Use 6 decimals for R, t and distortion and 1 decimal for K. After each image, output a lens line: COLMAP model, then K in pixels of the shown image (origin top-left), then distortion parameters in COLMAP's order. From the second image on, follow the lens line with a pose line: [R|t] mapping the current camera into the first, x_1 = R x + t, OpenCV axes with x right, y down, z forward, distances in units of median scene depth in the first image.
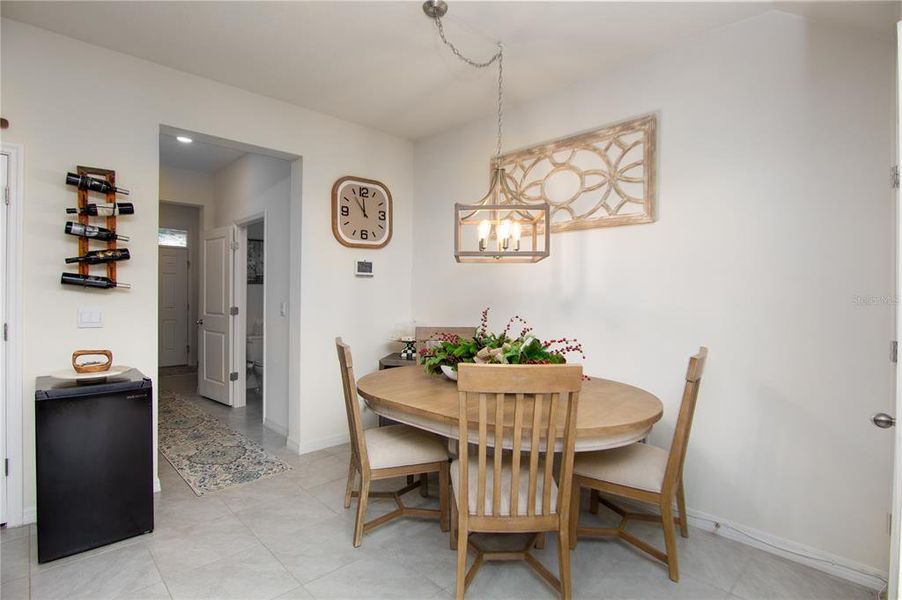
lens RADIAL K [[441.3, 0, 449.2], [0, 441.3, 297.0], [0, 0, 1]] dist [-0.022650, 0.001114]
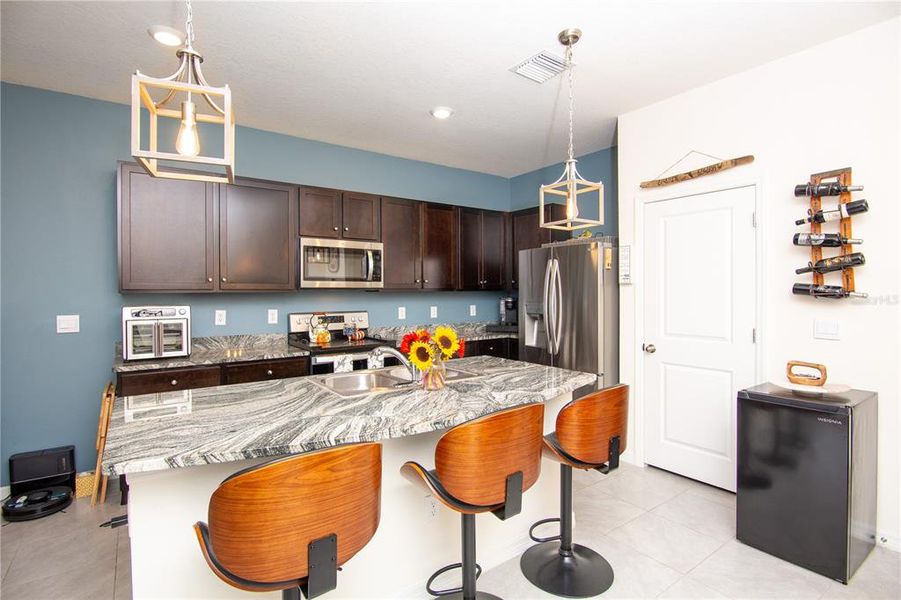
lens RADIAL K [[440.8, 0, 450.8], [0, 440.8, 297.4], [0, 0, 1]] dist [-0.022650, 0.001114]
pose [[-0.143336, 0.001863, -0.989672, 0.236144], [-0.001300, 0.999997, 0.002071, -0.021942], [0.989673, 0.001583, -0.143333, 0.316228]]
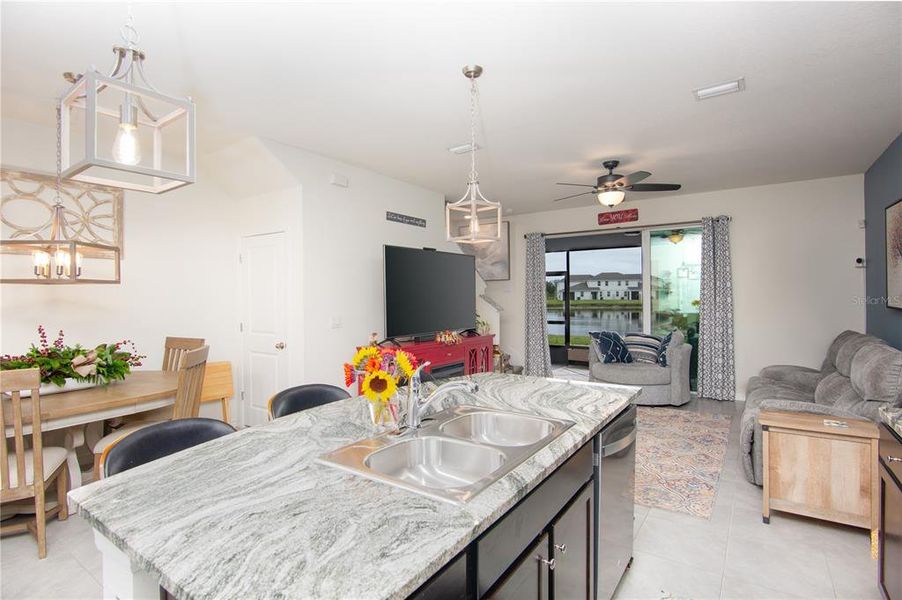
lens RADIAL K [[441.3, 0, 457.3], [0, 441.3, 300.6], [0, 0, 1]] dist [-0.022650, 0.001114]
pose [[-0.199440, -0.019161, 0.979723, -1.220093], [0.014124, 0.999649, 0.022426, -0.050431], [-0.979808, 0.018310, -0.199100, 0.190472]]
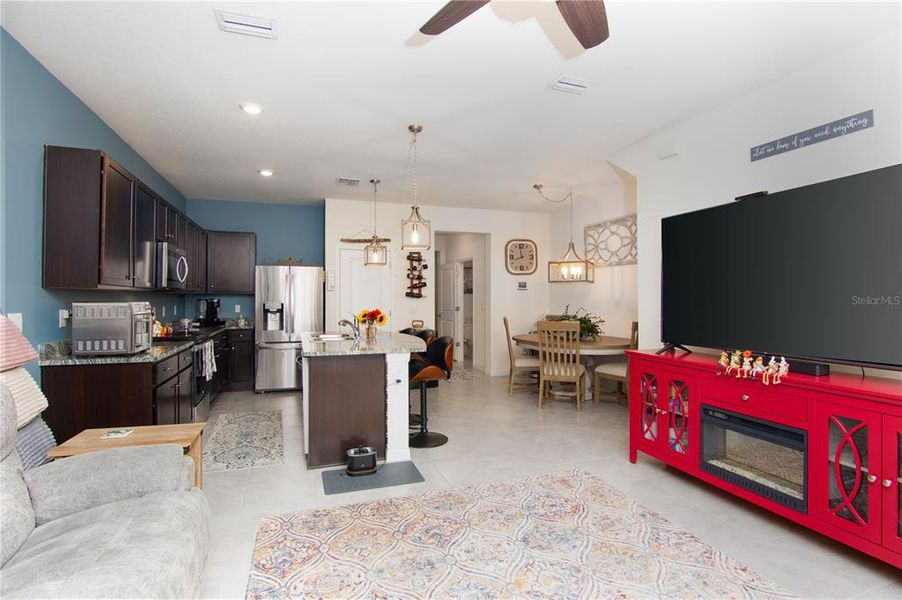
lens RADIAL K [[441.3, 0, 451.8], [0, 441.3, 295.8], [0, 0, 1]] dist [-0.022650, 0.001114]
pose [[0.909684, -0.013910, -0.415069, 0.490230], [0.007964, 0.999839, -0.016053, 0.013419], [0.415226, 0.011298, 0.909648, -1.323112]]
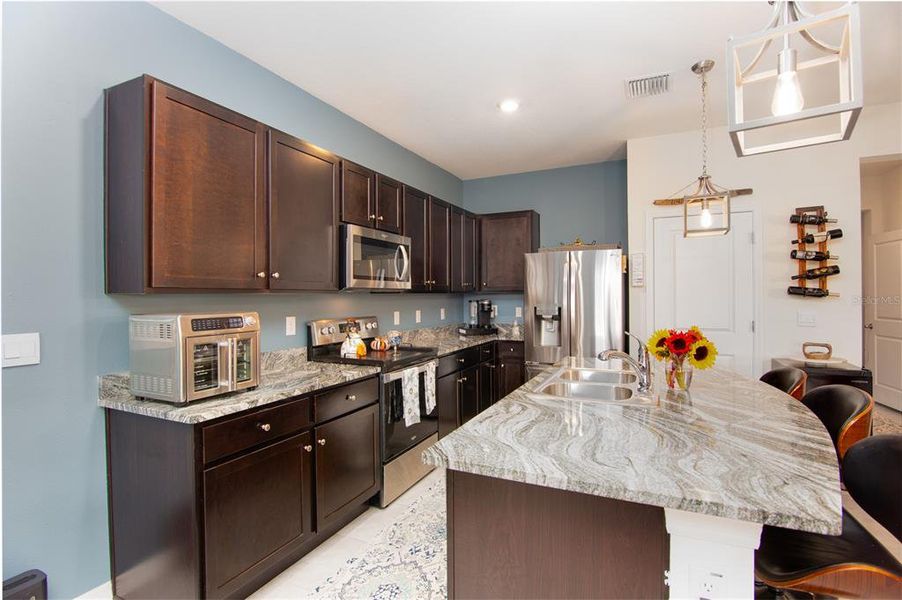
lens RADIAL K [[441.3, 0, 450.4], [0, 441.3, 296.8], [0, 0, 1]] dist [-0.022650, 0.001114]
pose [[0.348539, -0.011204, -0.937227, 0.048217], [0.006325, 0.999934, -0.009602, -0.014665], [0.937273, -0.002581, 0.348587, -0.493887]]
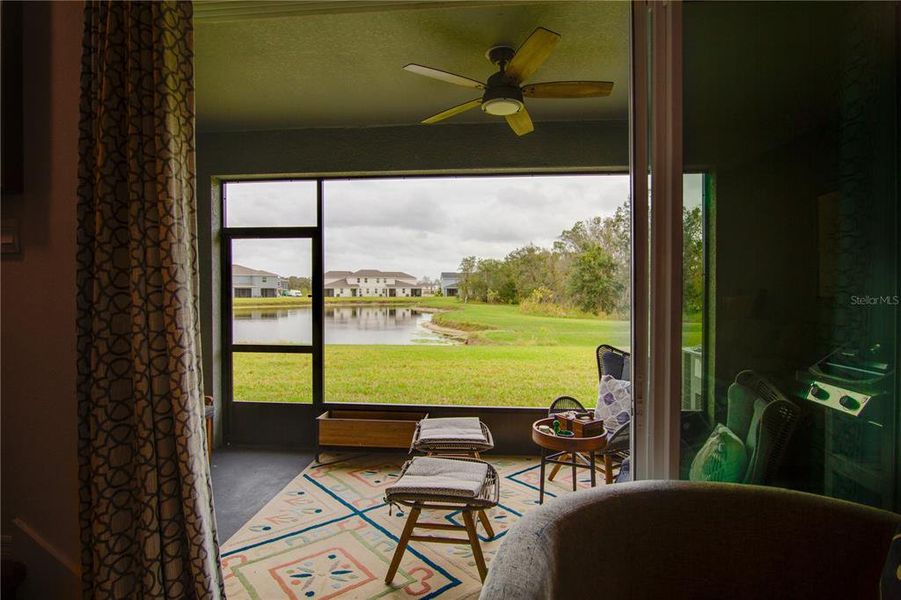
lens RADIAL K [[440.8, 0, 449.0], [0, 440.8, 300.0], [0, 0, 1]] dist [-0.022650, 0.001114]
pose [[-0.656916, -0.024590, 0.753563, 0.768333], [-0.001419, 0.999507, 0.031378, 0.007798], [-0.753963, 0.019544, -0.656626, -0.790784]]
